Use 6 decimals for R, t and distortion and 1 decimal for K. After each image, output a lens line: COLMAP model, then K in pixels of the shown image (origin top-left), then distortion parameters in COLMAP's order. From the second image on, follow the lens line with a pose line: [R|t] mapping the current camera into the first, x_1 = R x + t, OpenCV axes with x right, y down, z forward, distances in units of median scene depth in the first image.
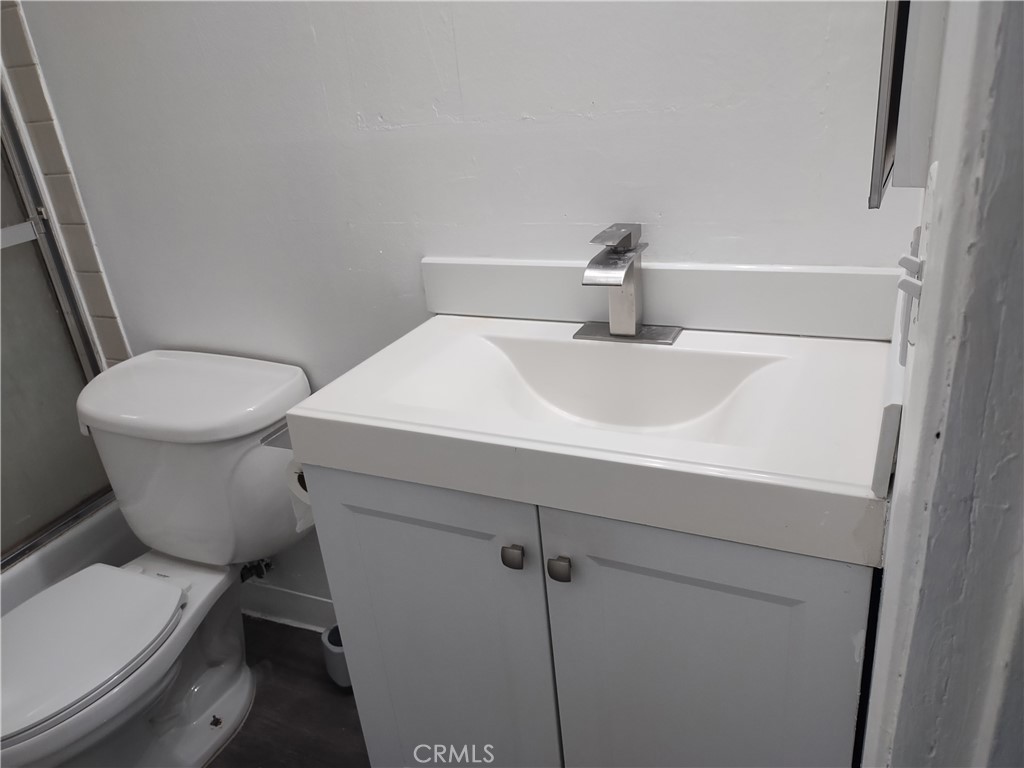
lens RADIAL K [[763.7, 0, 512.0], [0, 763.7, 384.0], [0, 0, 1]] dist [0.081658, -0.119471]
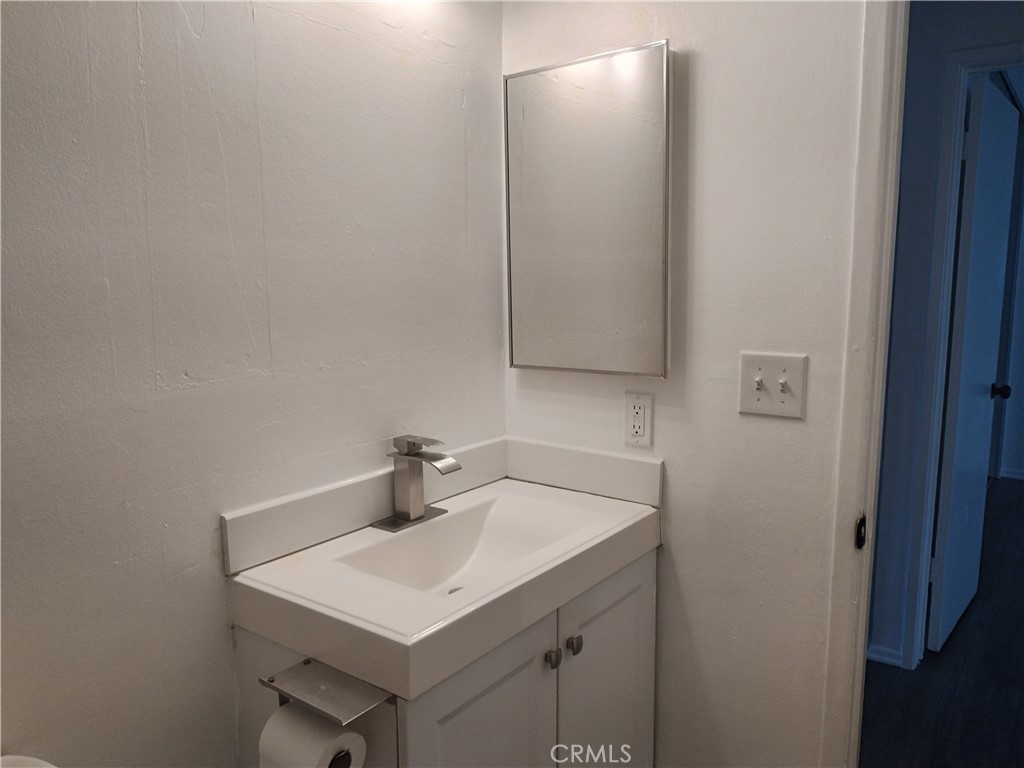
lens RADIAL K [[763.7, 0, 512.0], [0, 763.7, 384.0], [0, 0, 1]] dist [0.081658, -0.119471]
pose [[0.194282, -0.039880, 0.980135, -0.830557], [0.386428, 0.921490, -0.039104, -0.122439], [-0.901625, 0.386349, 0.194440, 0.389338]]
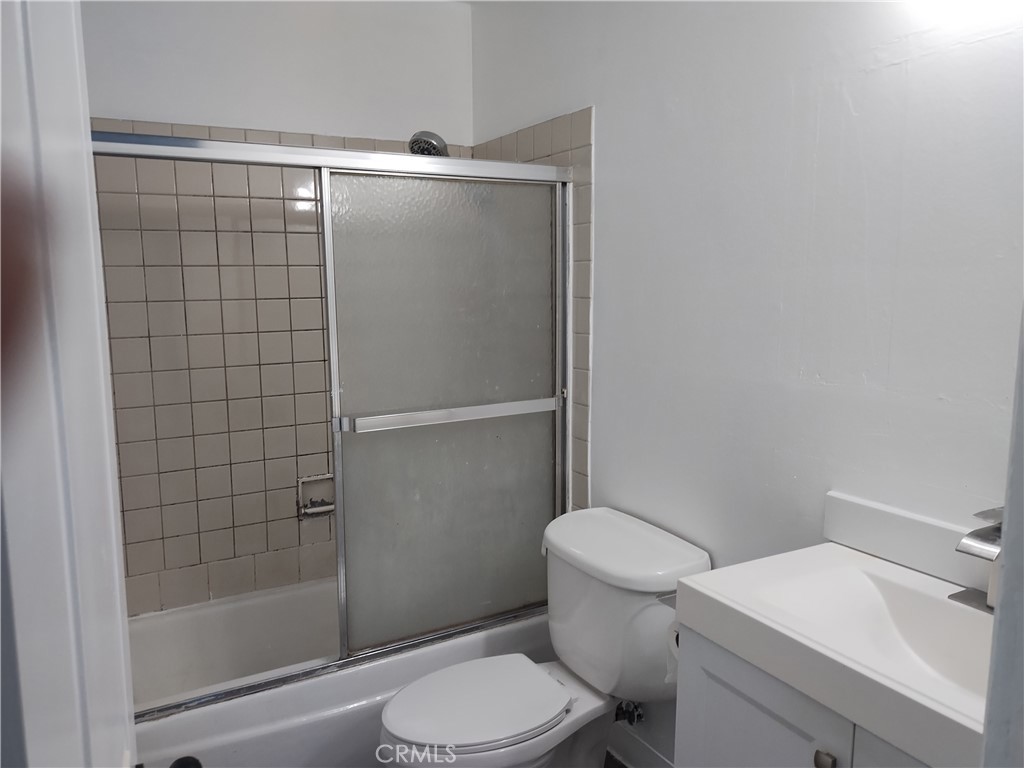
lens RADIAL K [[763.7, 0, 512.0], [0, 763.7, 384.0], [0, 0, 1]] dist [0.081658, -0.119471]
pose [[0.809676, 0.171935, -0.561127, 0.109458], [-0.306827, 0.939060, -0.154998, 0.010990], [0.500282, 0.297667, 0.813088, -0.213678]]
